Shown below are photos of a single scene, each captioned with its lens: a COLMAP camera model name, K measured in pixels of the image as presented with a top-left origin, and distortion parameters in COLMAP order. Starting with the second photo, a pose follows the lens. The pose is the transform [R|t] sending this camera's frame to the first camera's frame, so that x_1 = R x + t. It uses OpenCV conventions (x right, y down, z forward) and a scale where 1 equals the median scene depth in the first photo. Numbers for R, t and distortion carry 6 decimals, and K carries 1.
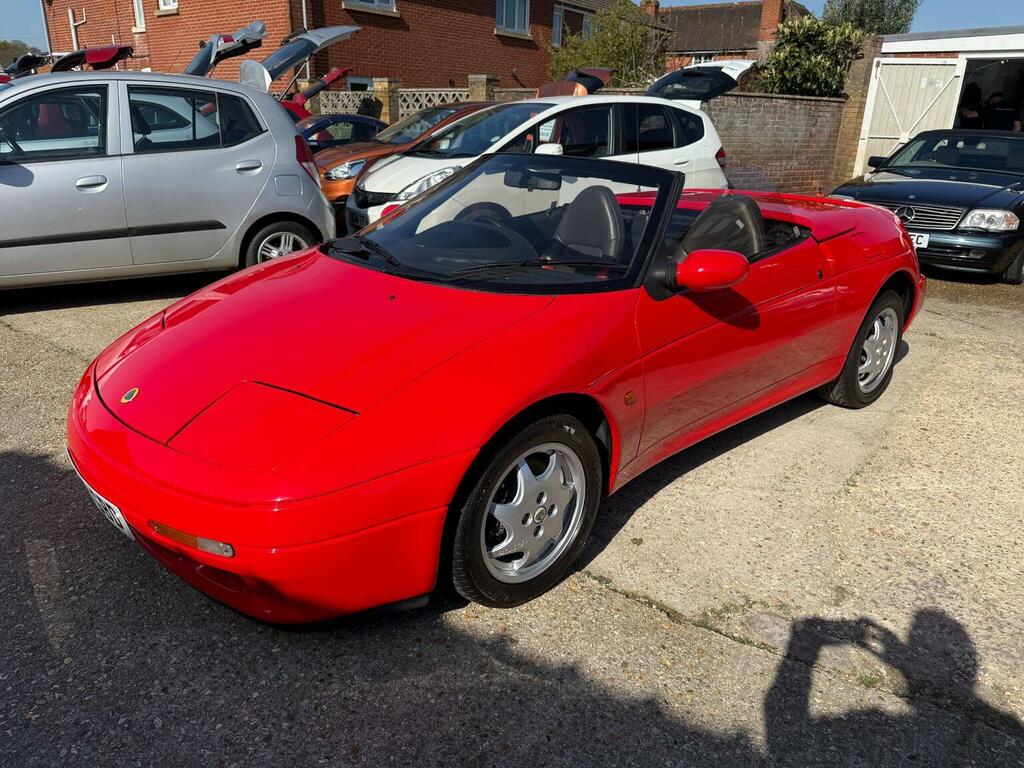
lens RADIAL K [[720.7, 0, 510.2], [0, 720.7, 385.6], [0, 0, 1]] dist [0.013748, -0.020874]
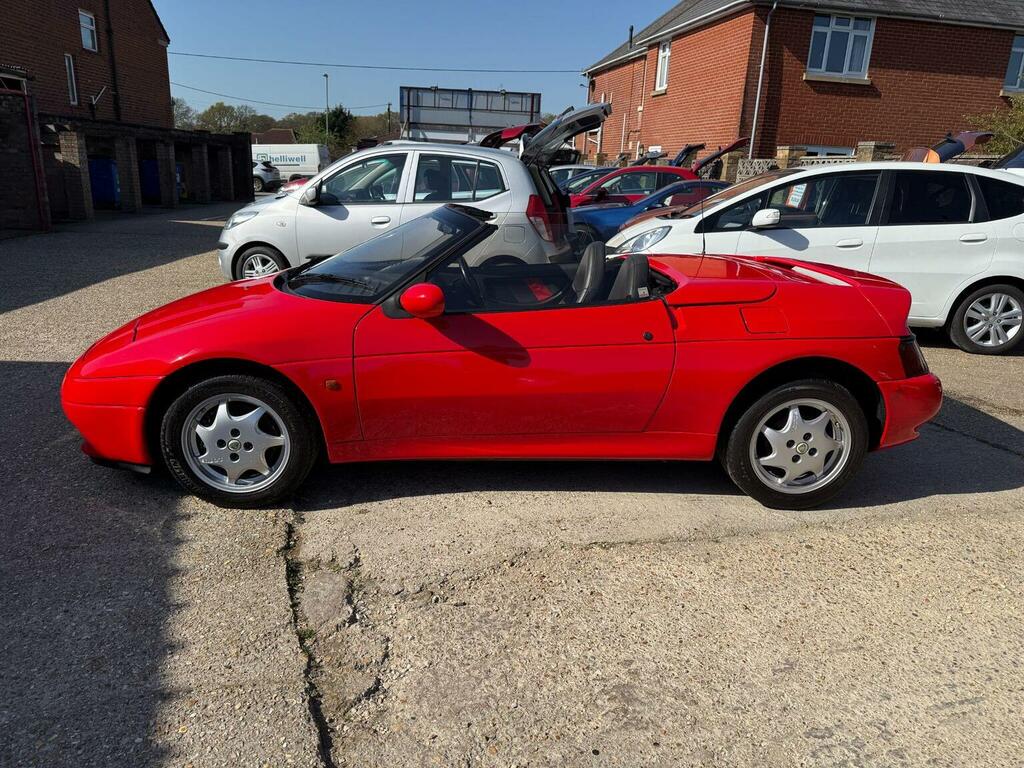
lens RADIAL K [[720.7, 0, 510.2], [0, 720.7, 385.6], [0, 0, 1]] dist [0.013748, -0.020874]
pose [[0.774485, 0.187844, -0.604059, 0.411197], [-0.238341, 0.971175, -0.003580, -0.017936], [0.585974, 0.146745, 0.796932, 0.054555]]
